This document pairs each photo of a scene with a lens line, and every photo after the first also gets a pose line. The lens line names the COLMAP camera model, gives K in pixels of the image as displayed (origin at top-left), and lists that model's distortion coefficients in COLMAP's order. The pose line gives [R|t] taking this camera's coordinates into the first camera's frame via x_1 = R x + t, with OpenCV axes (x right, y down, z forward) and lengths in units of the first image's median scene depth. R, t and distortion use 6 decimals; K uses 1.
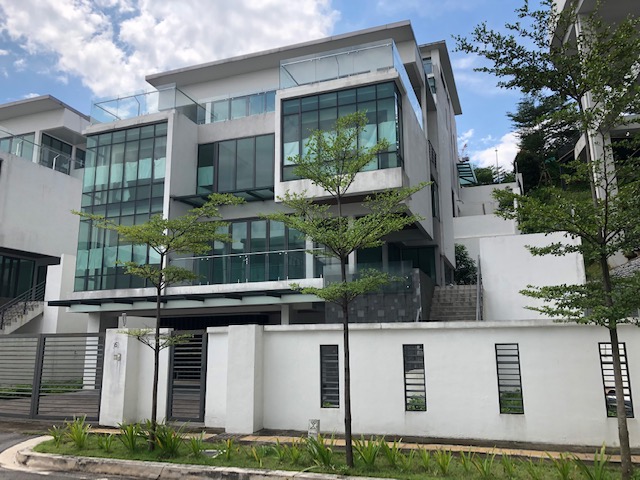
lens RADIAL K [[521.9, 0, 319.7], [0, 521.9, 234.7], [0, 0, 1]] dist [0.008529, -0.001932]
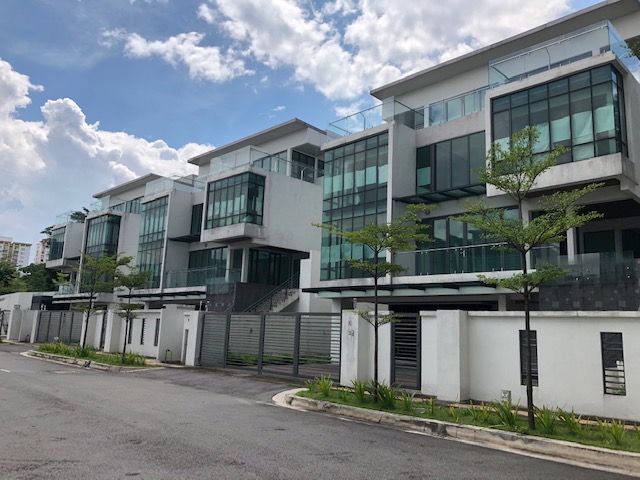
lens RADIAL K [[521.9, 0, 319.7], [0, 521.9, 234.7], [0, 0, 1]] dist [0.008529, -0.001932]
pose [[0.902307, -0.034466, -0.429714, 0.058921], [0.042758, 0.999039, 0.009652, -0.011127], [0.428968, -0.027083, 0.902913, -0.103139]]
